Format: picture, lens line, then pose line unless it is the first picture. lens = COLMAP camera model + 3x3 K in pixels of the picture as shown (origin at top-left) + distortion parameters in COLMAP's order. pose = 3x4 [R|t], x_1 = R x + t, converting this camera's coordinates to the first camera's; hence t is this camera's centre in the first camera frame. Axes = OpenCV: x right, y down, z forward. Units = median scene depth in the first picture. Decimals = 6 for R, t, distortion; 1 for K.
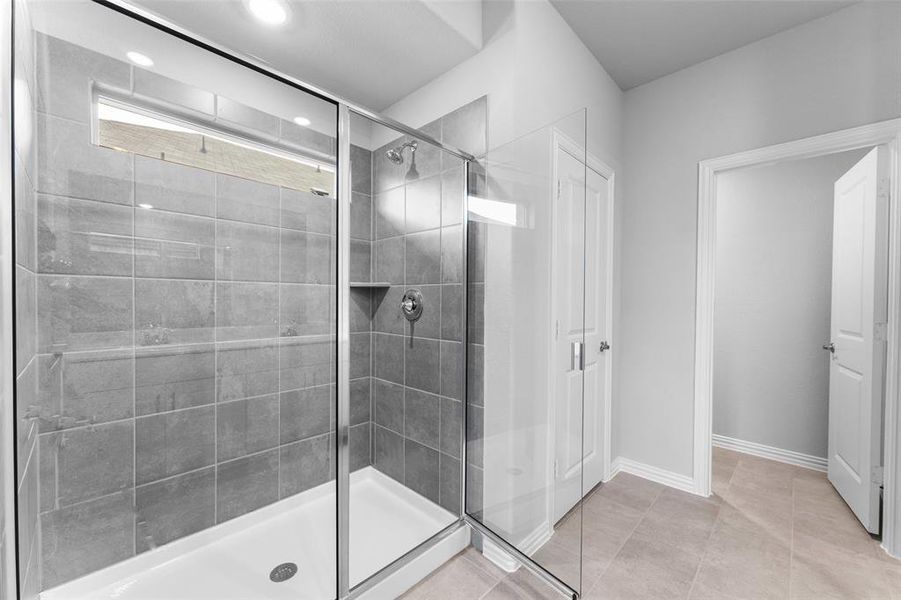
lens RADIAL K [[358.8, 0, 446.8], [0, 358.8, 303.1], [0, 0, 1]] dist [-0.000647, -0.000057]
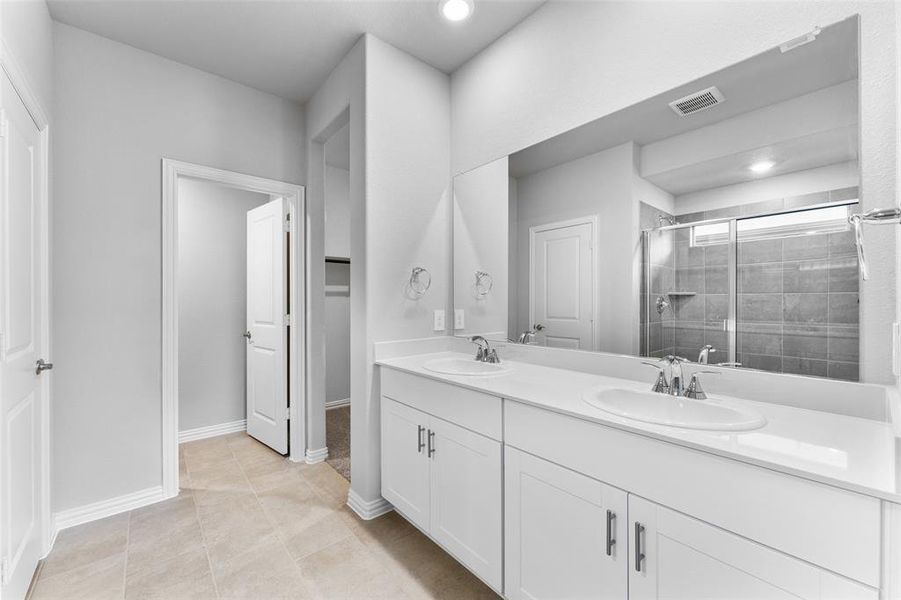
lens RADIAL K [[358.8, 0, 446.8], [0, 358.8, 303.1], [0, 0, 1]] dist [-0.000647, -0.000057]
pose [[0.083556, -0.014090, 0.996403, -0.209887], [0.011239, 0.999850, 0.013196, -0.004041], [-0.996440, 0.010096, 0.083702, 0.157973]]
